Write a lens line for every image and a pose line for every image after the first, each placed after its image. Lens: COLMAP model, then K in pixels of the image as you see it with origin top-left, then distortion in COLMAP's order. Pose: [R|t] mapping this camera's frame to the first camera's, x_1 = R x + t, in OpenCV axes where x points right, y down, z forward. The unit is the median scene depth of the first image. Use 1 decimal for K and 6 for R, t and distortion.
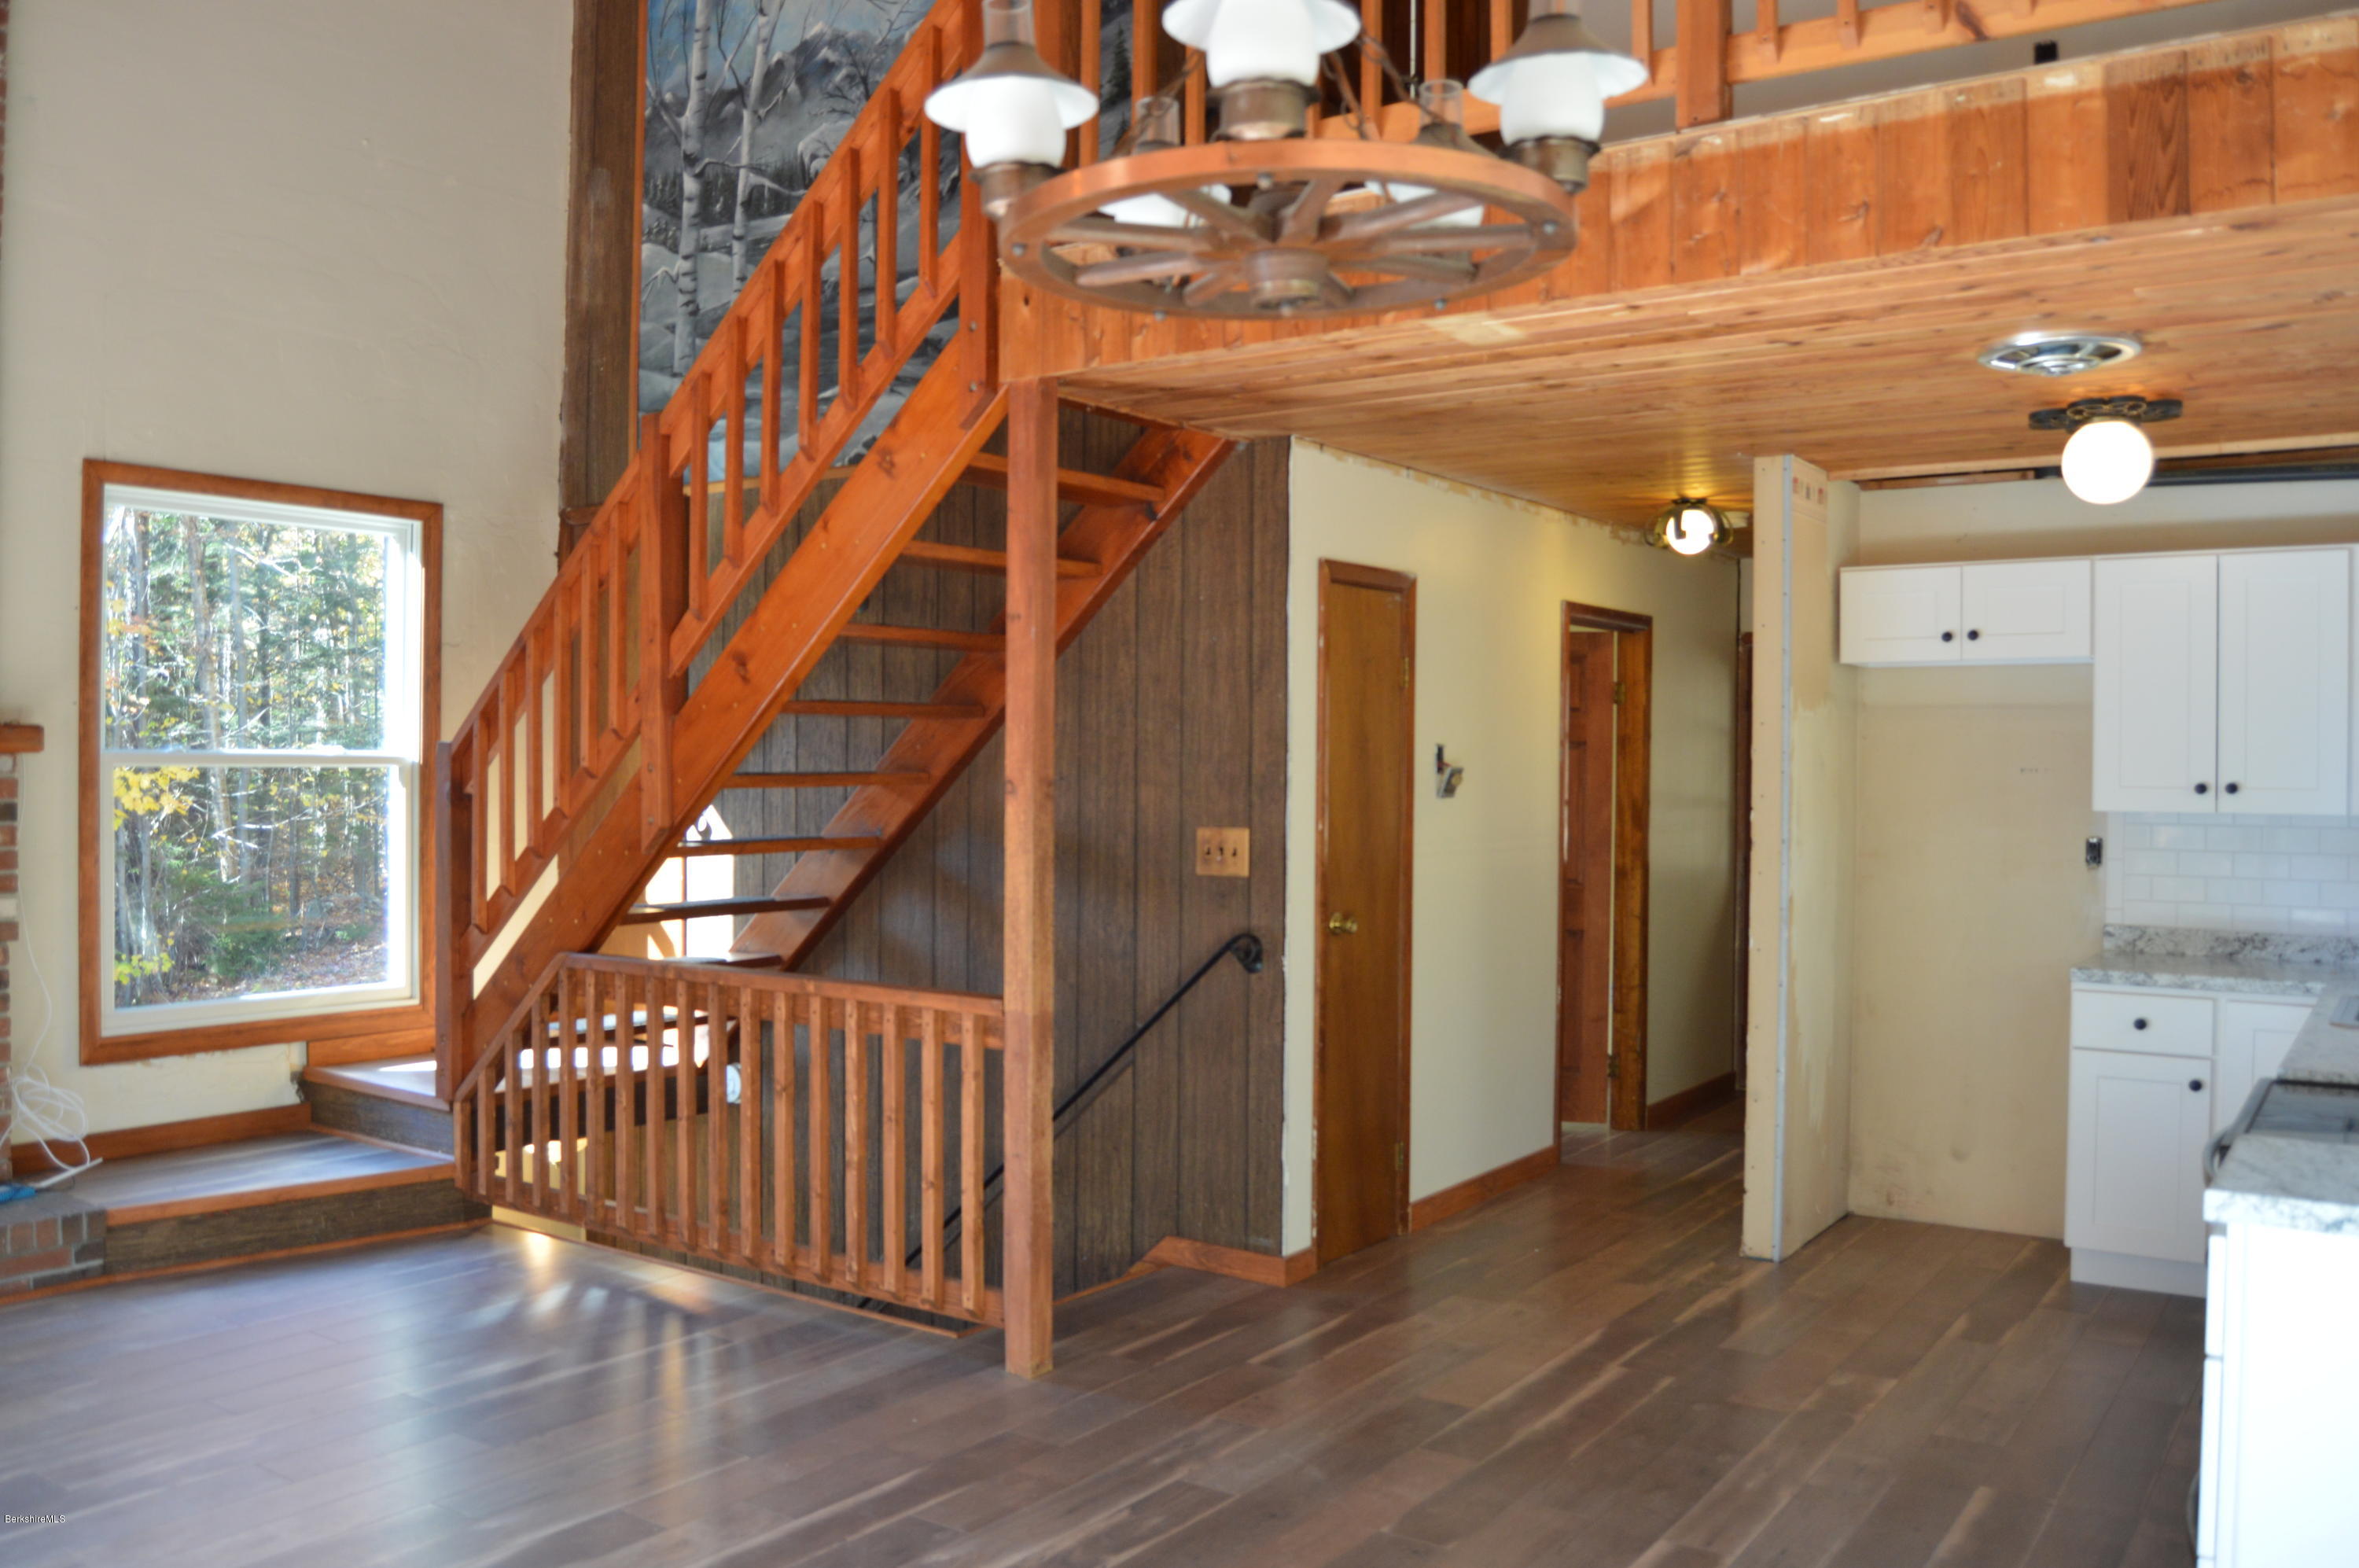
lens RADIAL K [[1888.6, 0, 1185.7], [0, 1888.6, 780.4], [0, 0, 1]] dist [-0.094687, 0.038267]
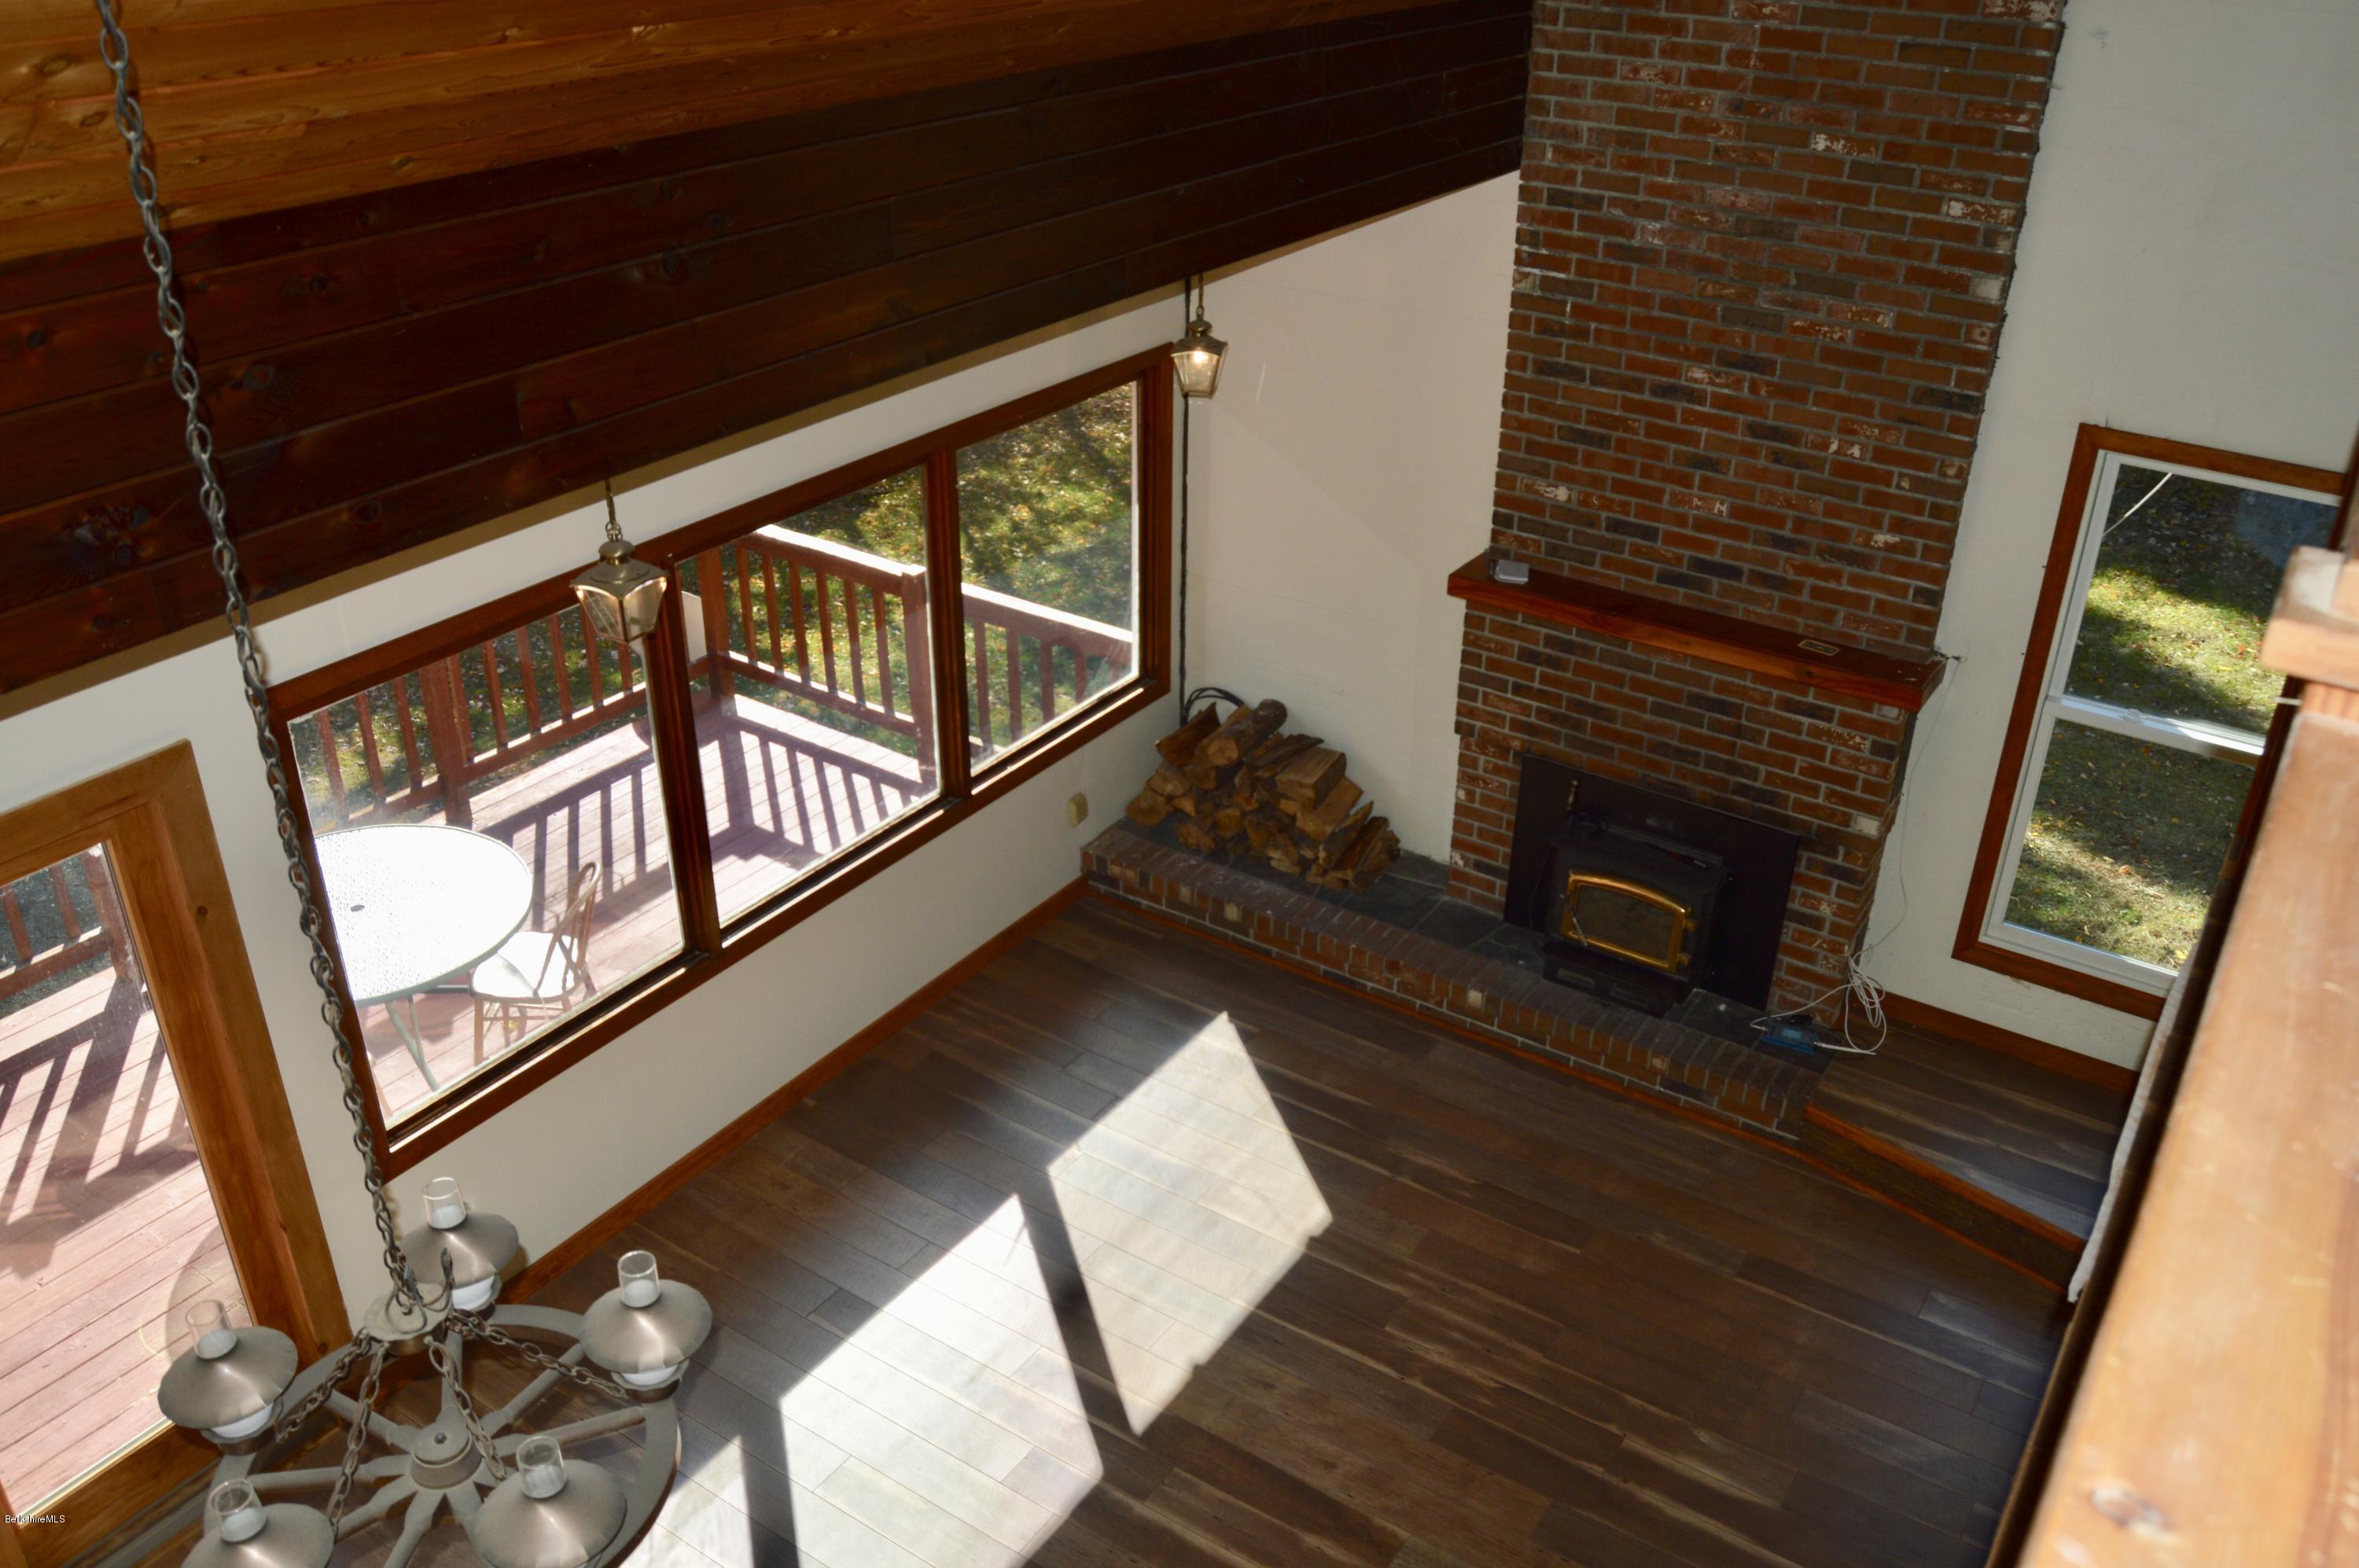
lens RADIAL K [[1888.6, 0, 1185.7], [0, 1888.6, 780.4], [0, 0, 1]] dist [-0.094687, 0.038267]
pose [[0.019688, 0.463991, -0.885621, 0.346611], [-0.026081, 0.885730, 0.463468, -0.469720], [0.999466, 0.013974, 0.029540, 0.534688]]
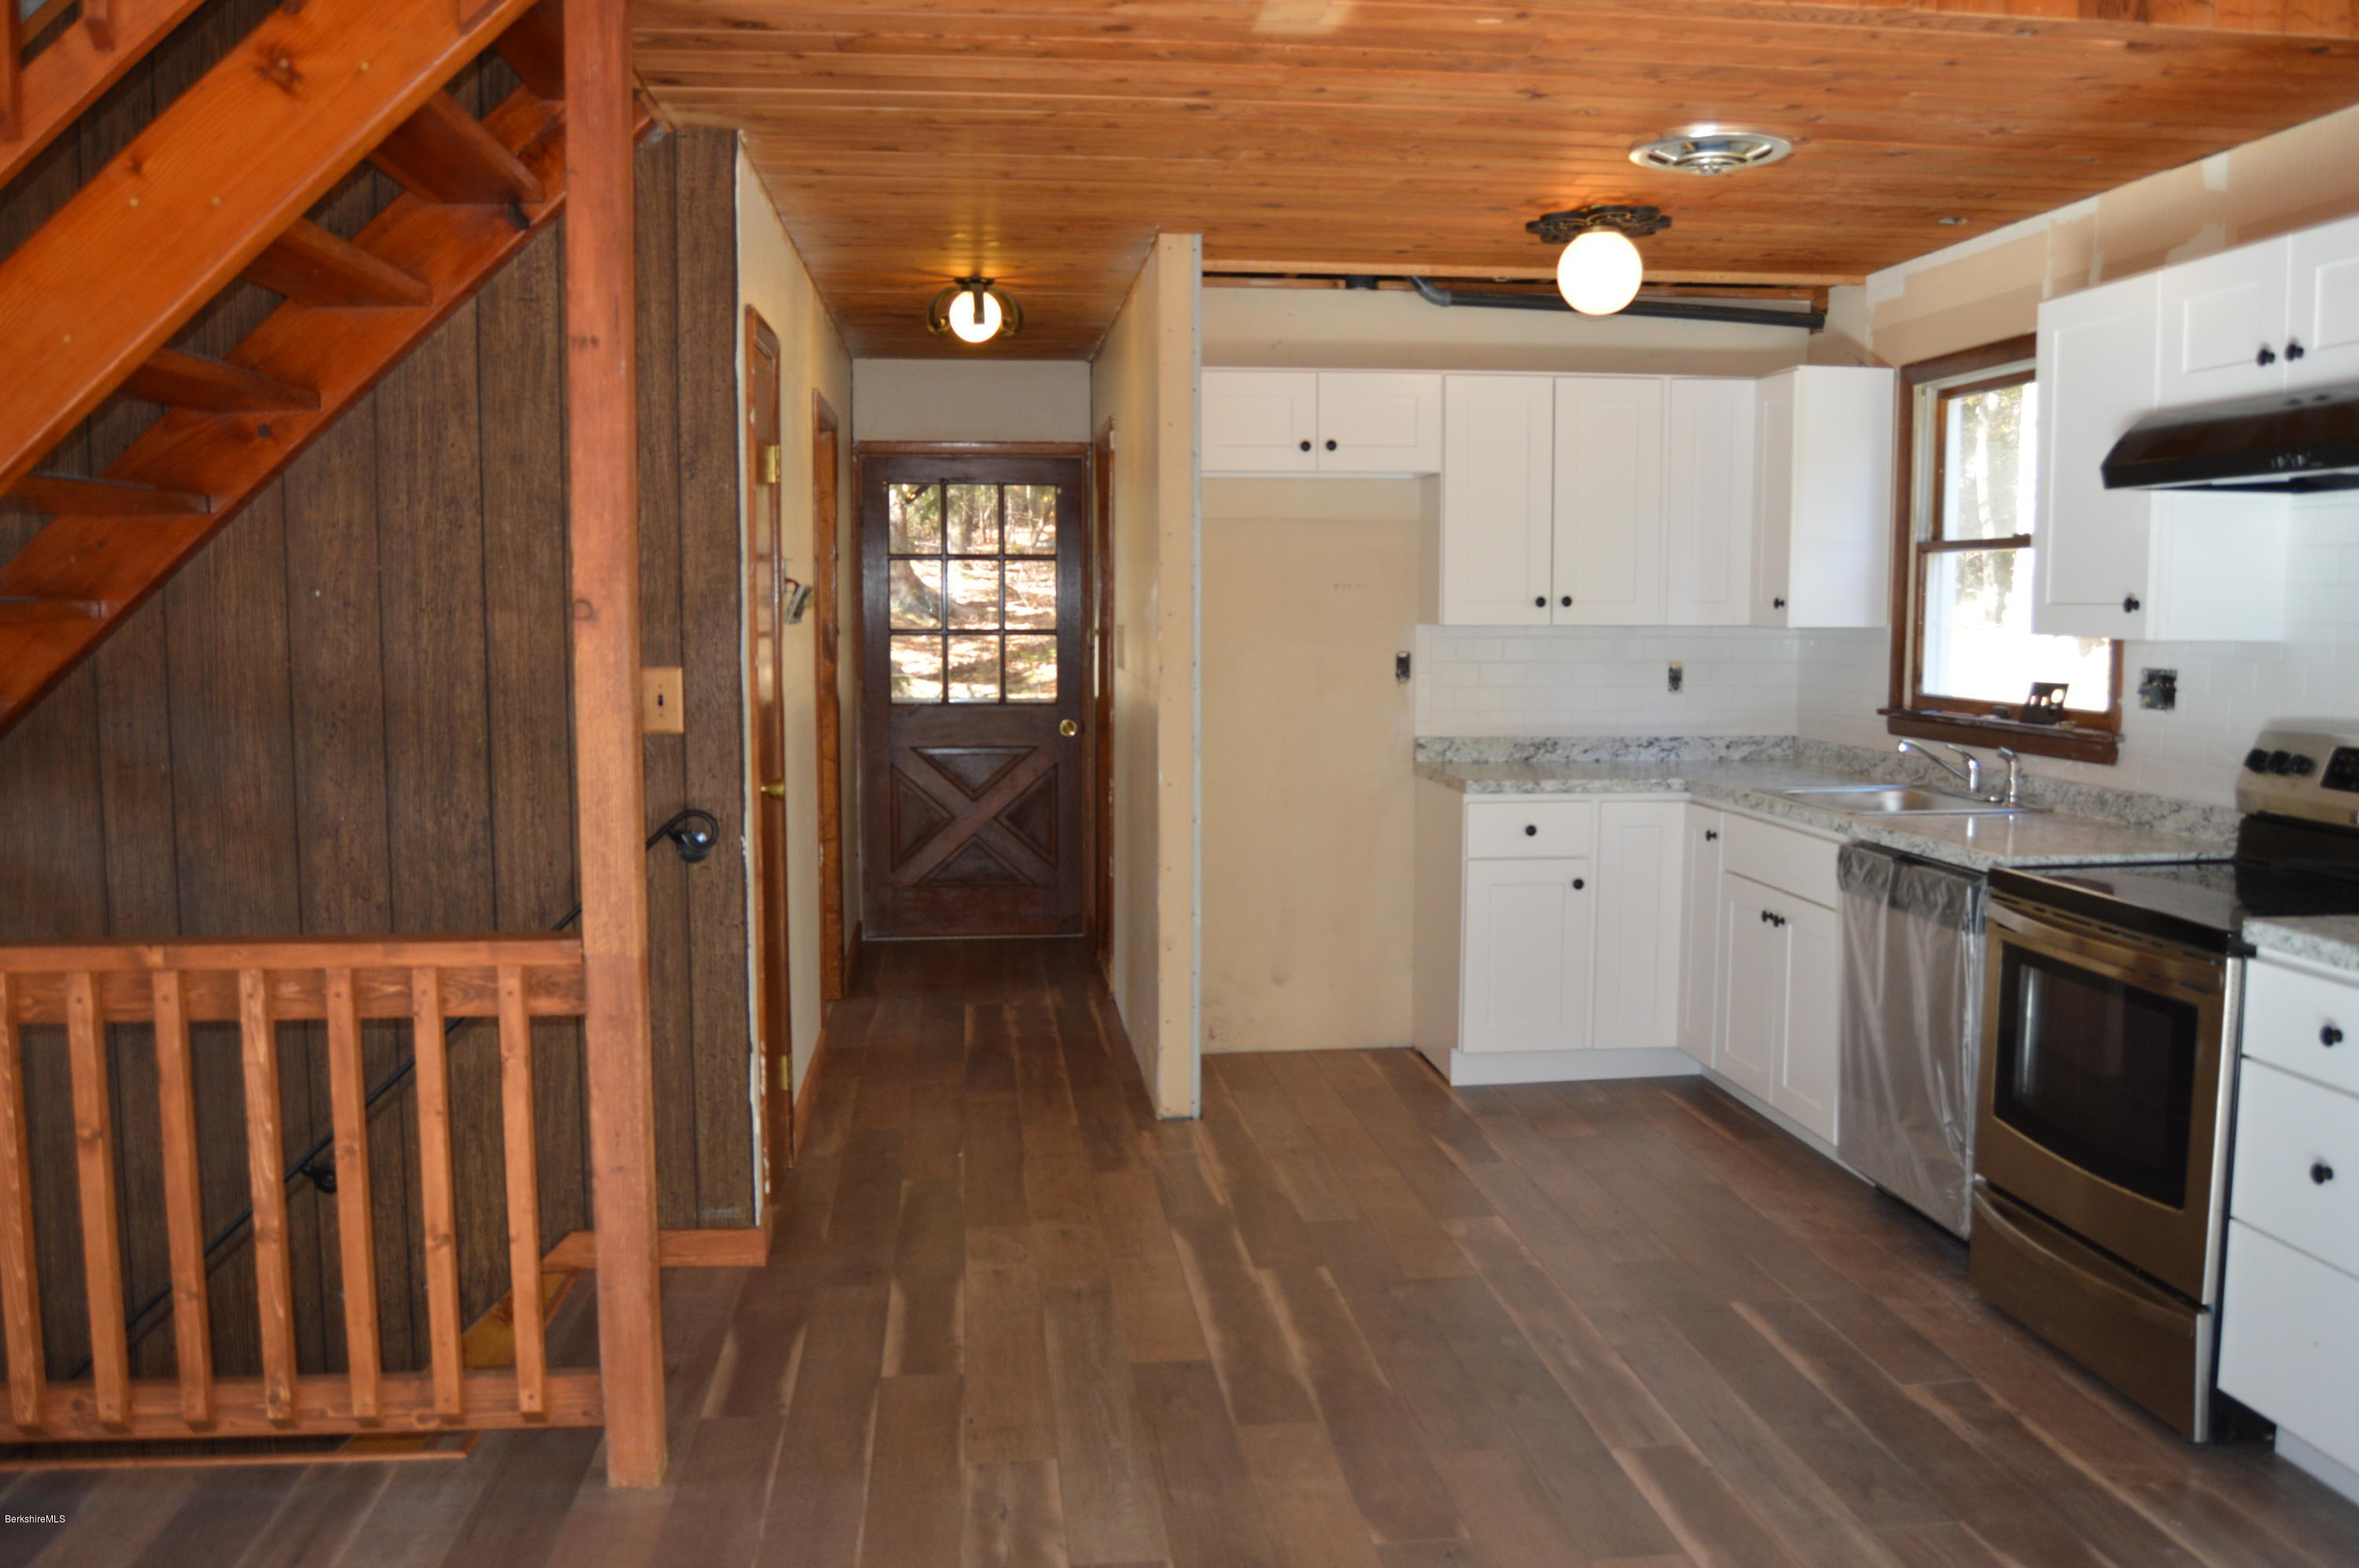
lens RADIAL K [[1888.6, 0, 1185.7], [0, 1888.6, 780.4], [0, 0, 1]] dist [-0.094687, 0.038267]
pose [[0.750428, -0.070090, 0.657225, -0.302132], [0.012532, 0.995691, 0.091877, 0.004709], [-0.660833, -0.060711, 0.748073, 0.322215]]
